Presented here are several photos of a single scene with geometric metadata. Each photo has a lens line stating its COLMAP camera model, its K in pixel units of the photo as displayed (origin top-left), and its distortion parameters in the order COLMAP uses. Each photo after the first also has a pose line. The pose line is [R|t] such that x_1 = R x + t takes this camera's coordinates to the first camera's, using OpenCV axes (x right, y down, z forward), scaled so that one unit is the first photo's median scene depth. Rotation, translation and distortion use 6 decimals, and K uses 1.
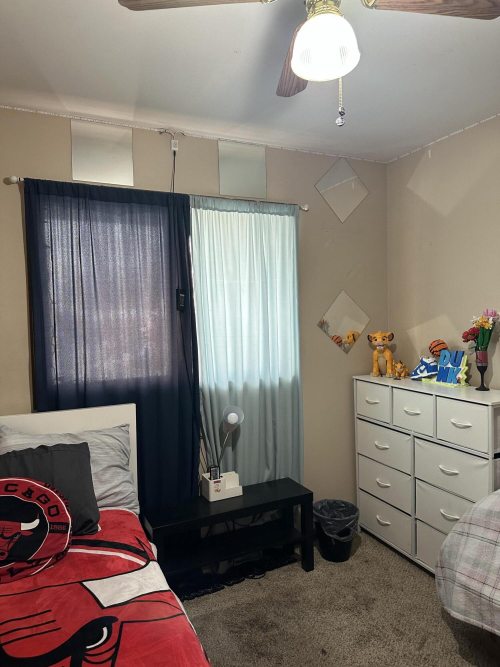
lens RADIAL K [[468.7, 0, 250.0], [0, 468.7, 333.5], [0, 0, 1]] dist [0.064474, -0.076059]
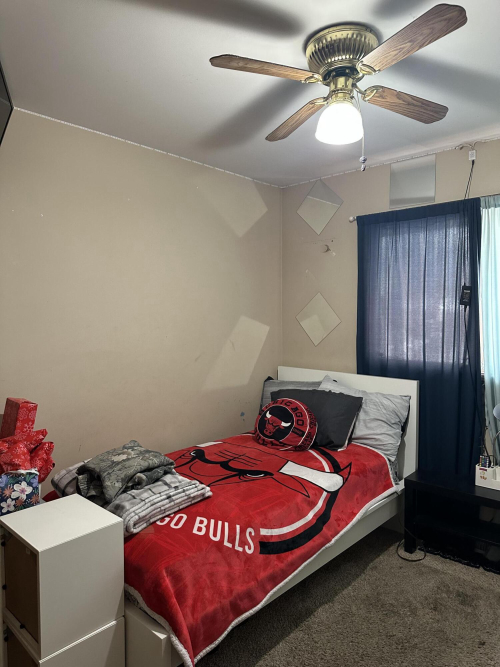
lens RADIAL K [[468.7, 0, 250.0], [0, 468.7, 333.5], [0, 0, 1]] dist [0.064474, -0.076059]
pose [[0.382463, 0.063556, -0.921783, 0.760162], [-0.045134, 0.997726, 0.050066, -0.017976], [0.922868, 0.022455, 0.384461, 0.120612]]
